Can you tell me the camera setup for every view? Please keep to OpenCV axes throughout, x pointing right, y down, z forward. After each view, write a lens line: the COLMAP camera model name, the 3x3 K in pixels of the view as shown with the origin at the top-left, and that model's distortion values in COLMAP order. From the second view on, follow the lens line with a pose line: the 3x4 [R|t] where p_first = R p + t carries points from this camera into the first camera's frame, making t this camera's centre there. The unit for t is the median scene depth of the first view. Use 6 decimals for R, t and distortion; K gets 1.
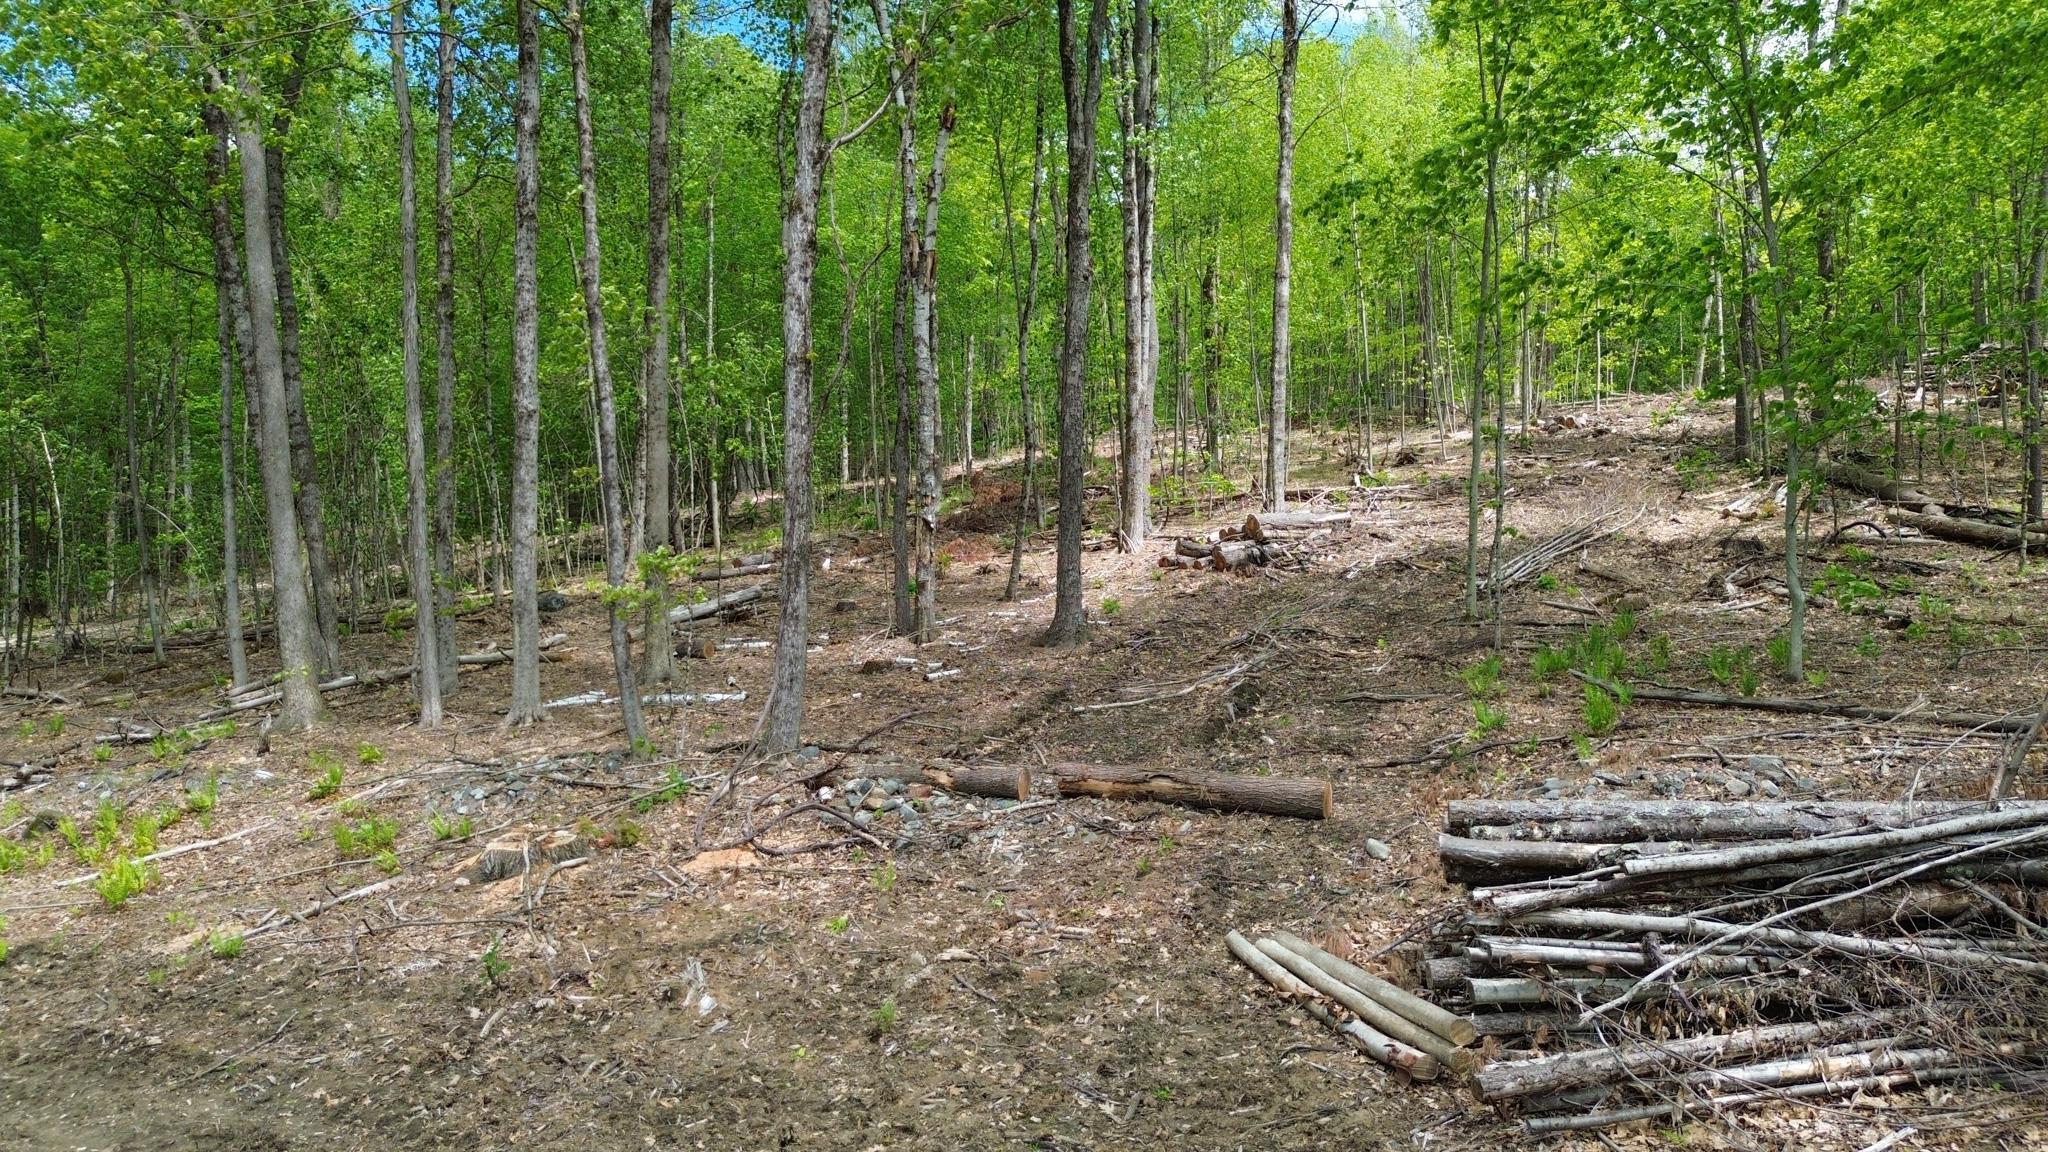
lens RADIAL K [[1453.7, 0, 1030.5], [0, 1453.7, 582.2], [0, 0, 1]] dist [0.070069, -0.065878]
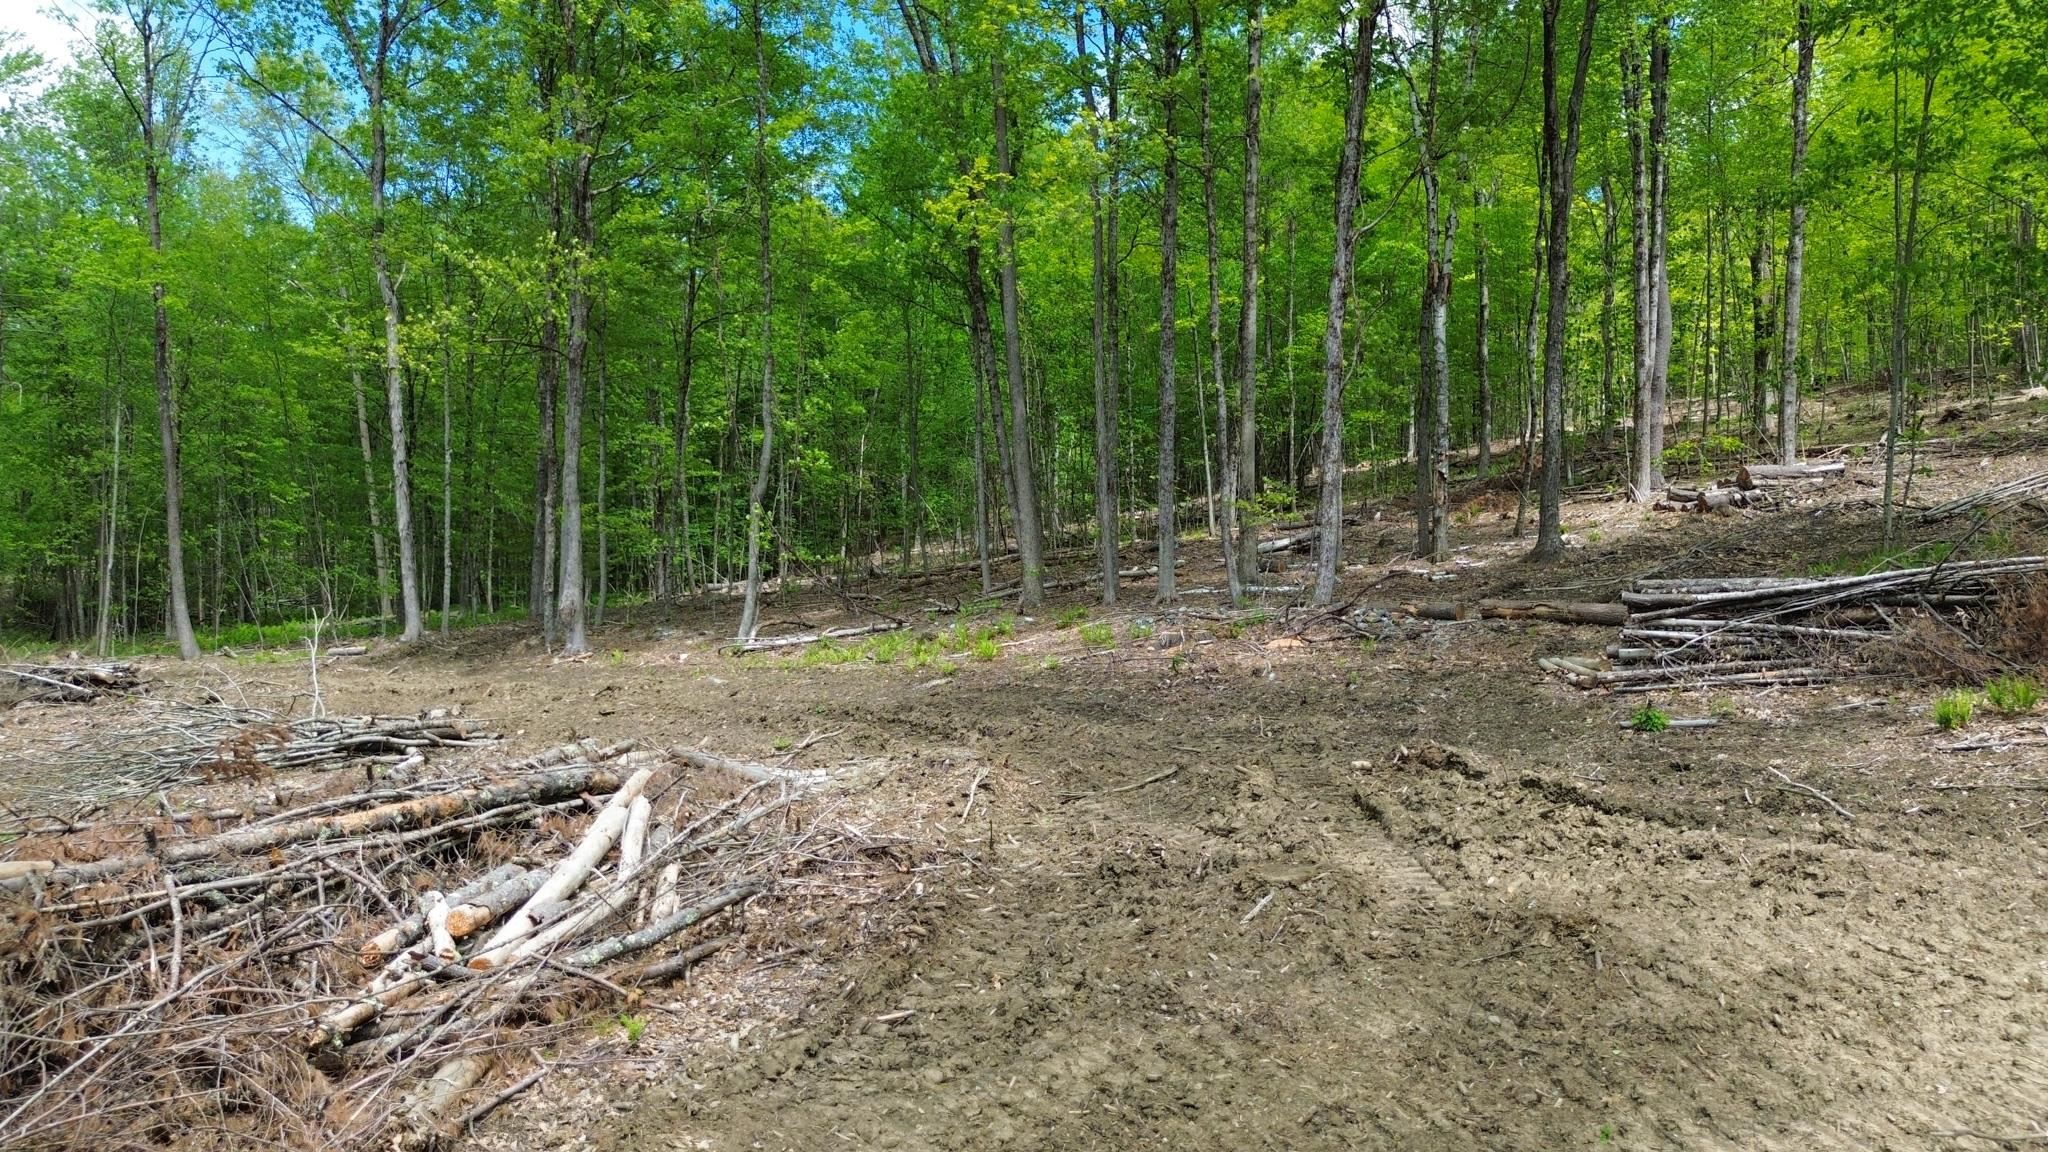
lens RADIAL K [[1437.0, 0, 1026.7], [0, 1437.0, 572.1], [0, 0, 1]] dist [0.055169, -0.061983]
pose [[0.921155, 0.007366, -0.389126, 0.096371], [-0.005113, 0.999964, 0.006825, 0.043137], [0.389162, -0.004297, 0.921159, -0.392071]]
